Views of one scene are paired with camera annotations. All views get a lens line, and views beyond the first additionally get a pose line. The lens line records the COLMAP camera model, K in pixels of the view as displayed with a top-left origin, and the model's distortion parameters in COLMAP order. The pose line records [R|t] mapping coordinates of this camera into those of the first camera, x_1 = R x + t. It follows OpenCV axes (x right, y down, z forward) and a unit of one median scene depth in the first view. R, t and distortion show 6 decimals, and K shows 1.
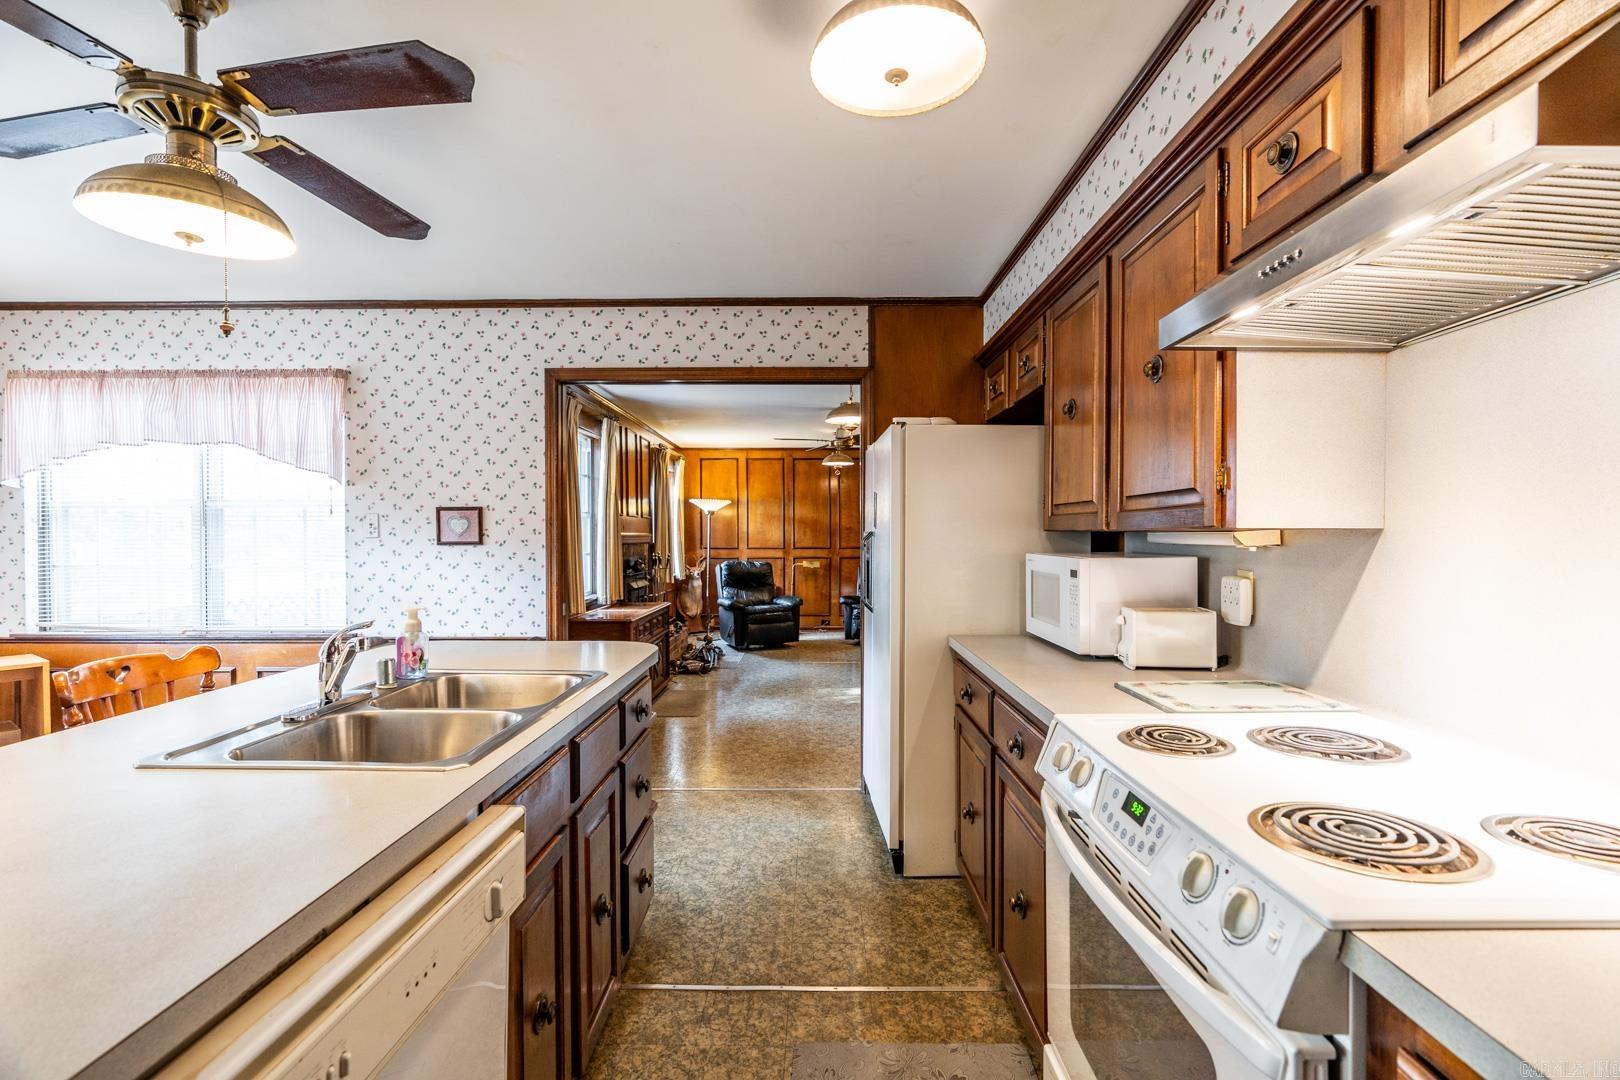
lens RADIAL K [[727.9, 0, 807.8], [0, 727.9, 540.4], [0, 0, 1]] dist [-0.012861, 0.004340]
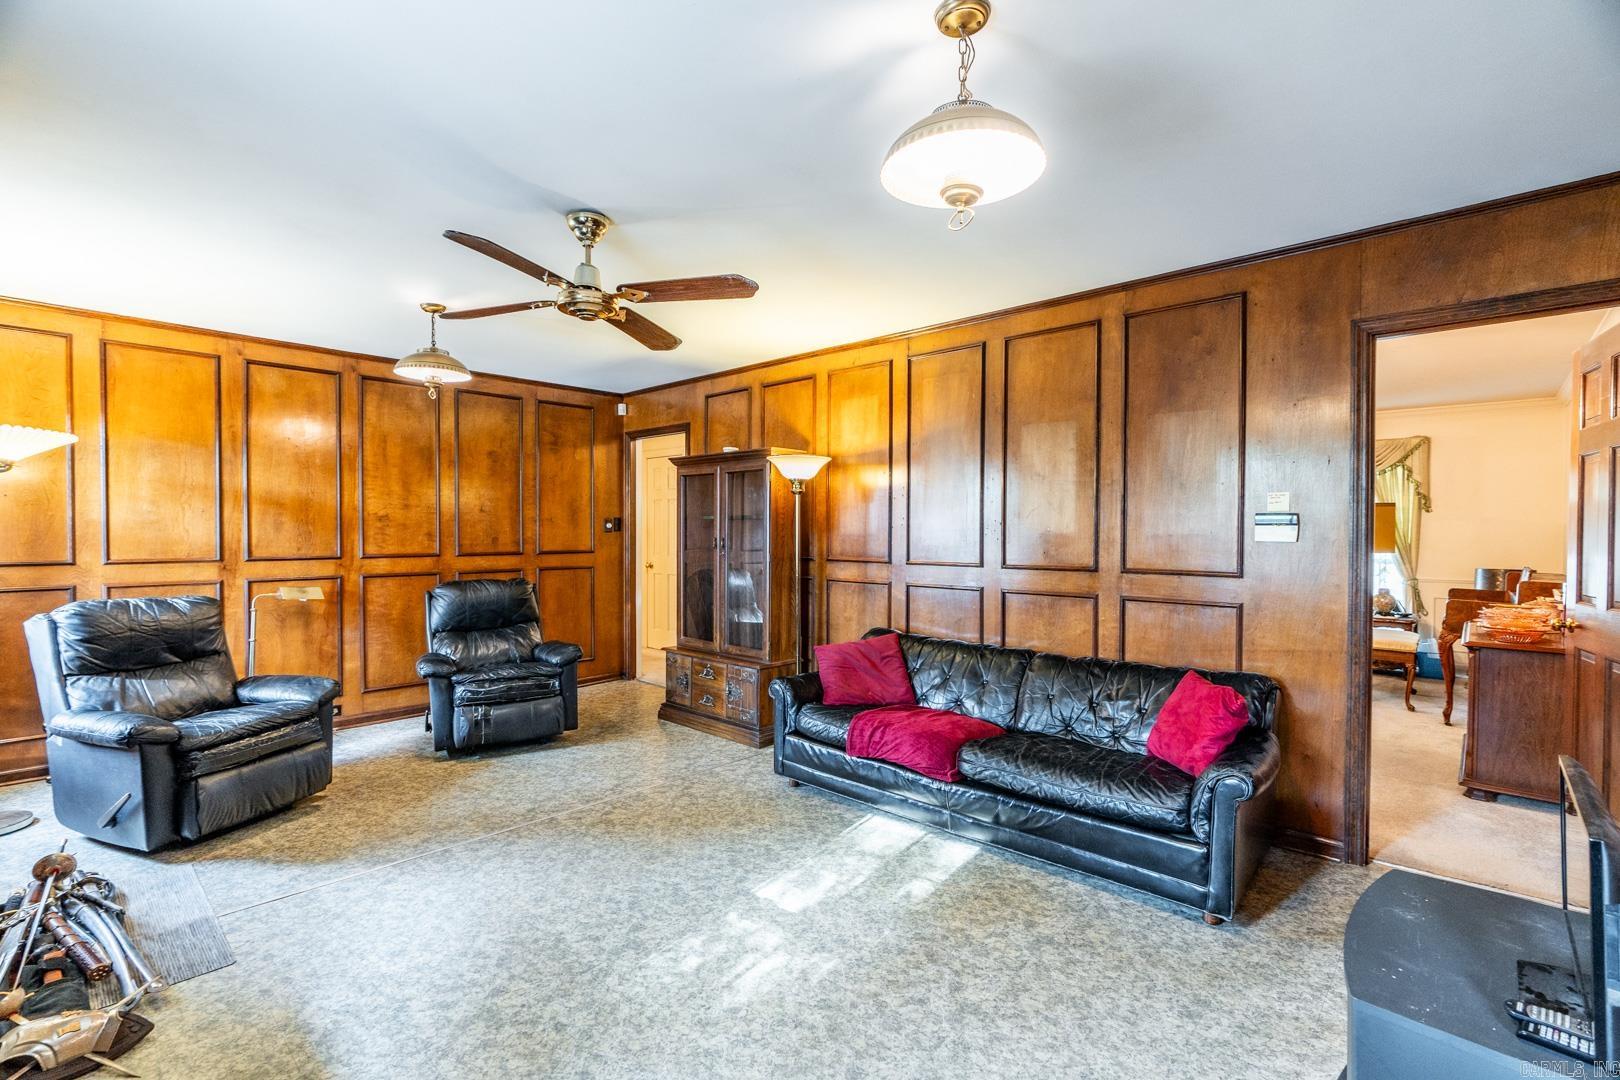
lens RADIAL K [[727.9, 0, 811.3], [0, 727.9, 539.1], [0, 0, 1]] dist [-0.012861, 0.004340]
pose [[0.667725, -0.004027, 0.744397, -0.136306], [0.000133, 0.999986, 0.005290, -0.004754], [-0.744408, -0.003433, 0.667716, 0.504634]]
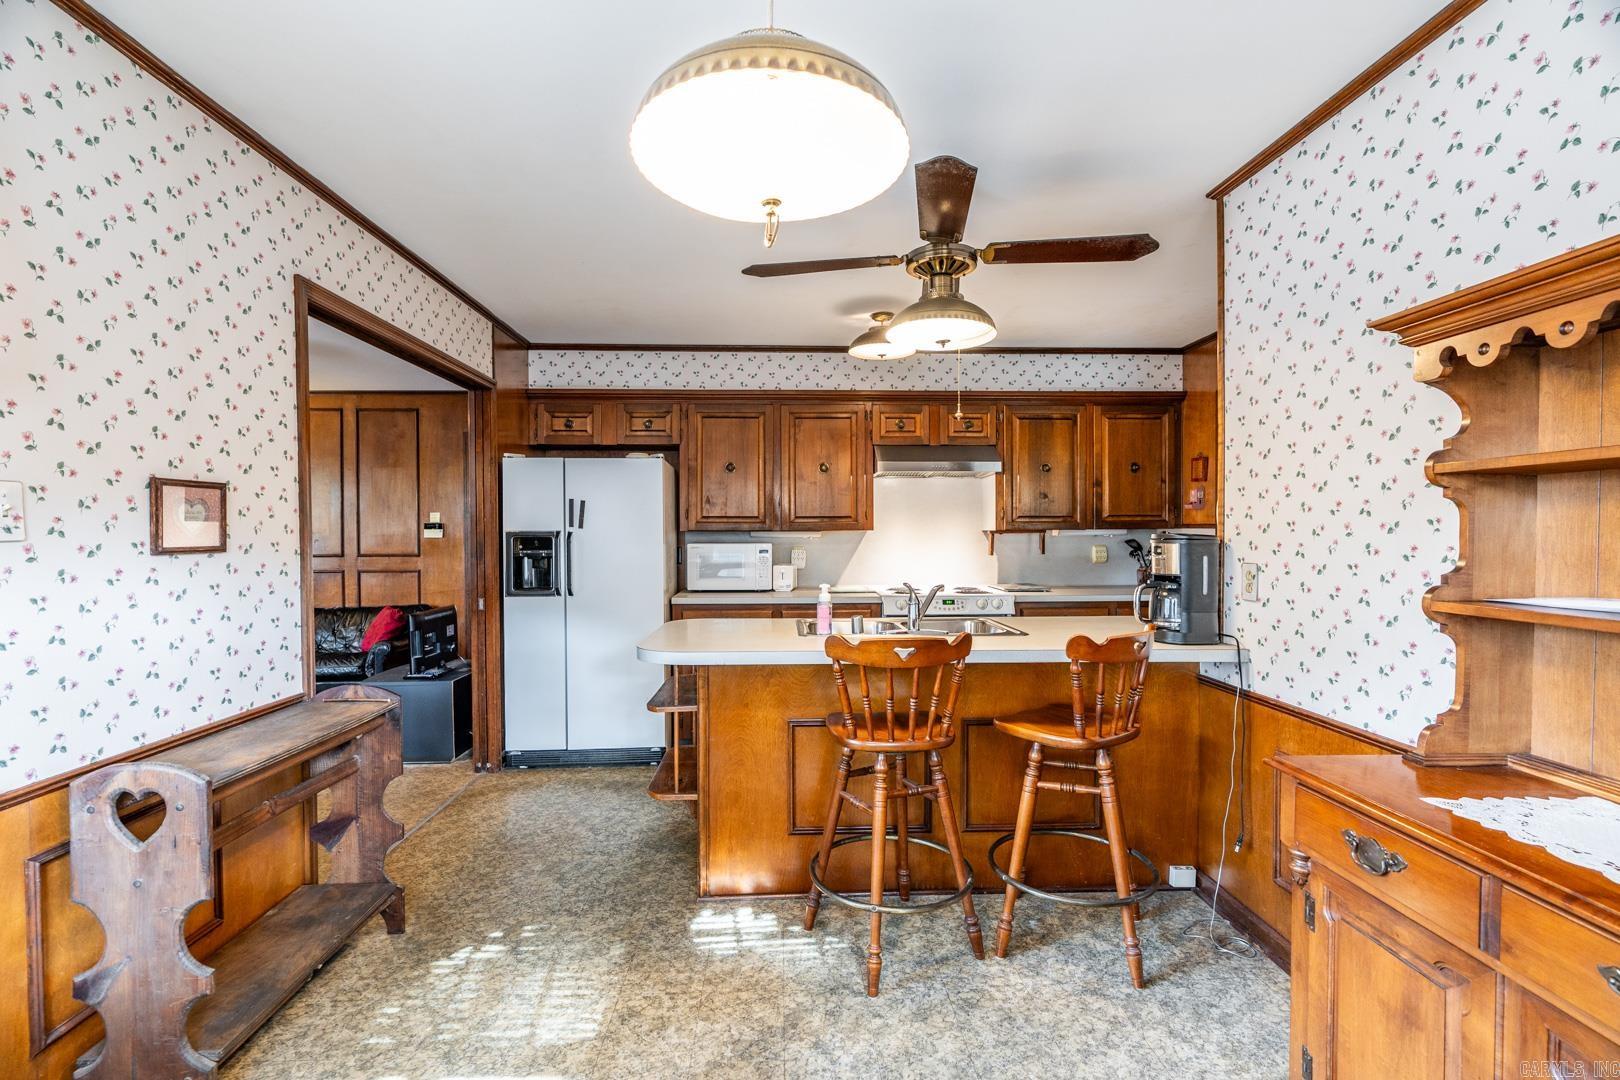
lens RADIAL K [[727.9, 0, 807.6], [0, 727.9, 545.3], [0, 0, 1]] dist [-0.012861, 0.004340]
pose [[-0.043524, -0.015041, 0.998939, -0.433549], [0.011280, 0.999816, 0.015546, -0.001114], [-0.998989, 0.011944, -0.043346, 0.246327]]
